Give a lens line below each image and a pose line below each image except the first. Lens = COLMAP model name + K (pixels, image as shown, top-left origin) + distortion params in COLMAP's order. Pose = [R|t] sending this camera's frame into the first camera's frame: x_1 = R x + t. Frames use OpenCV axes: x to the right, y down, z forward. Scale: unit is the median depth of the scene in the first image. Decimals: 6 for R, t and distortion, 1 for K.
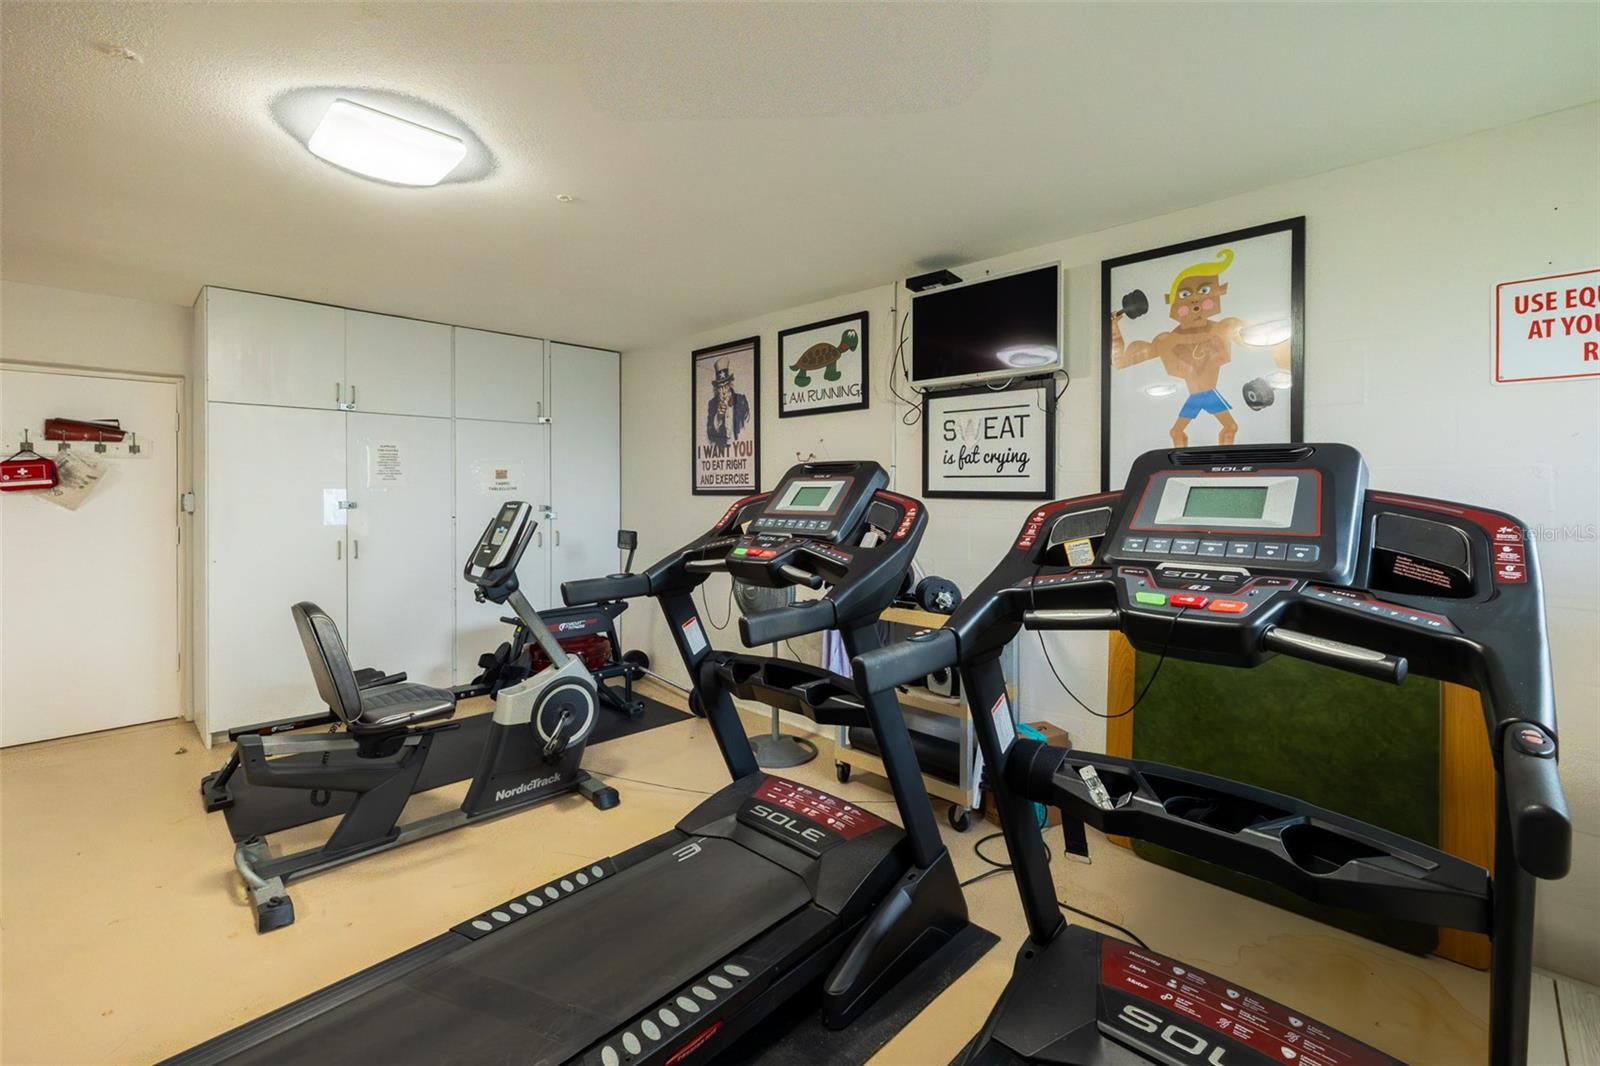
lens RADIAL K [[684.6, 0, 803.7], [0, 684.6, 479.3], [0, 0, 1]] dist [0.000645, 0.000050]
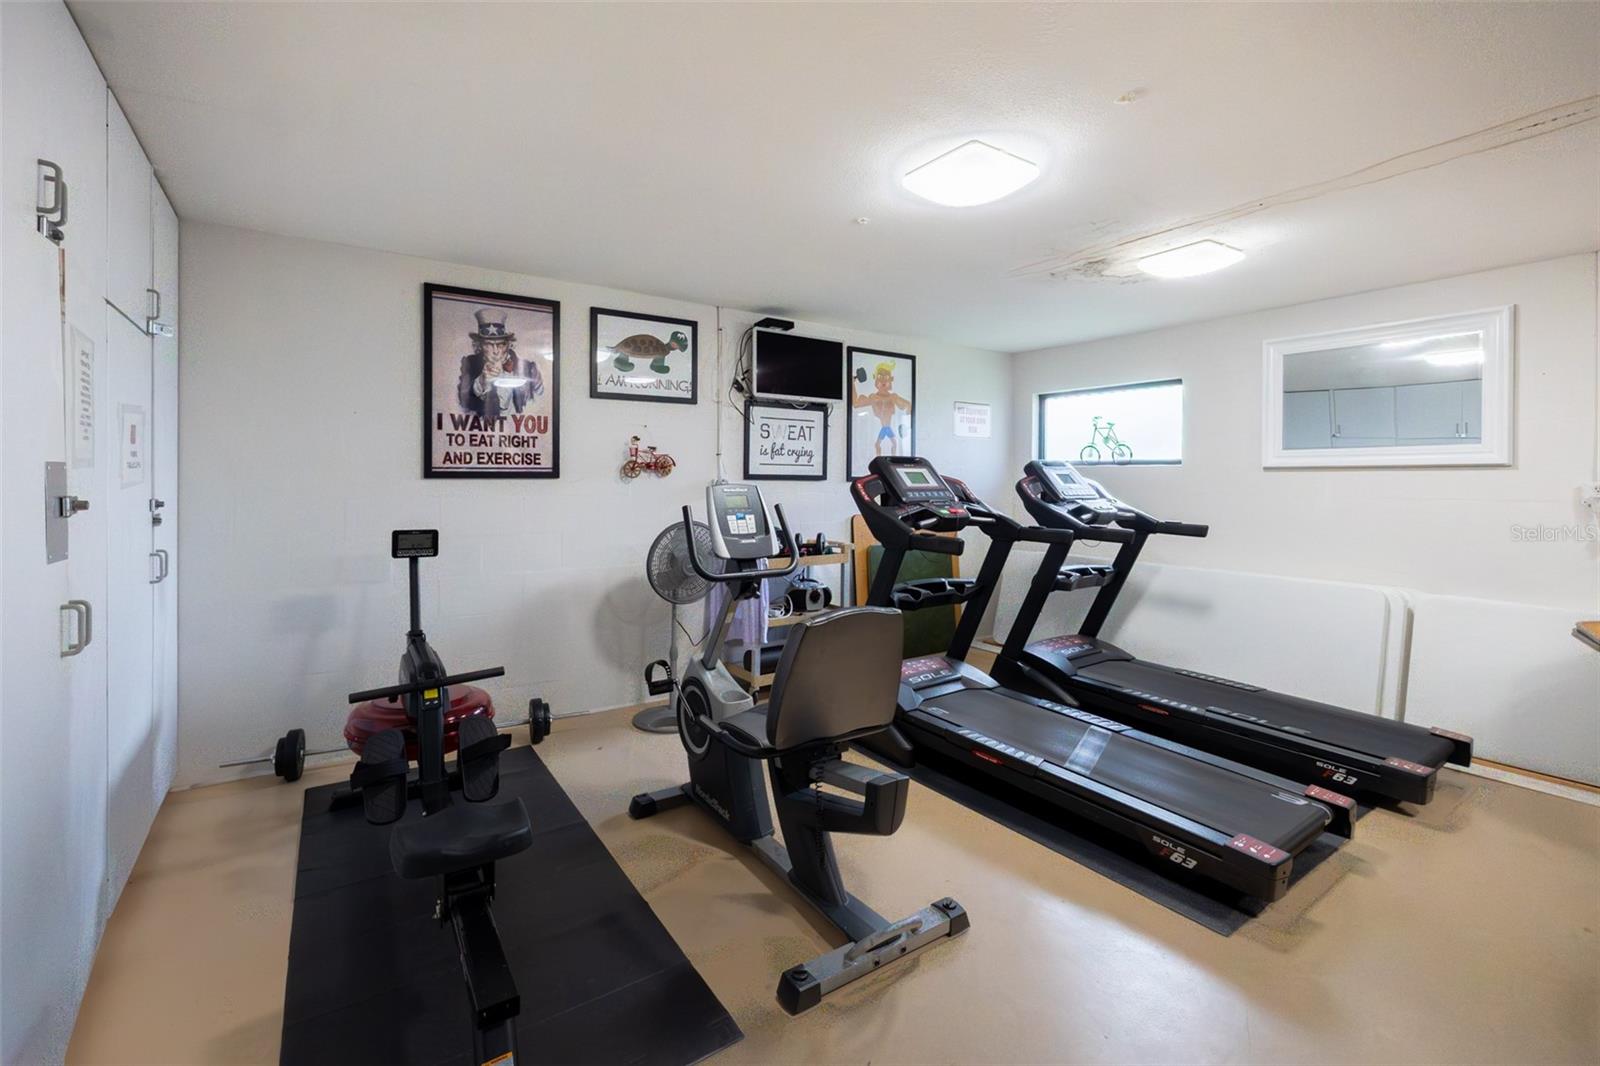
lens RADIAL K [[684.6, 0, 803.7], [0, 684.6, 479.3], [0, 0, 1]] dist [0.000645, 0.000050]
pose [[0.202491, 0.000792, 0.979284, -1.045845], [-0.016855, 0.999854, 0.002676, 0.020198], [-0.979139, -0.017048, 0.202475, 0.587427]]
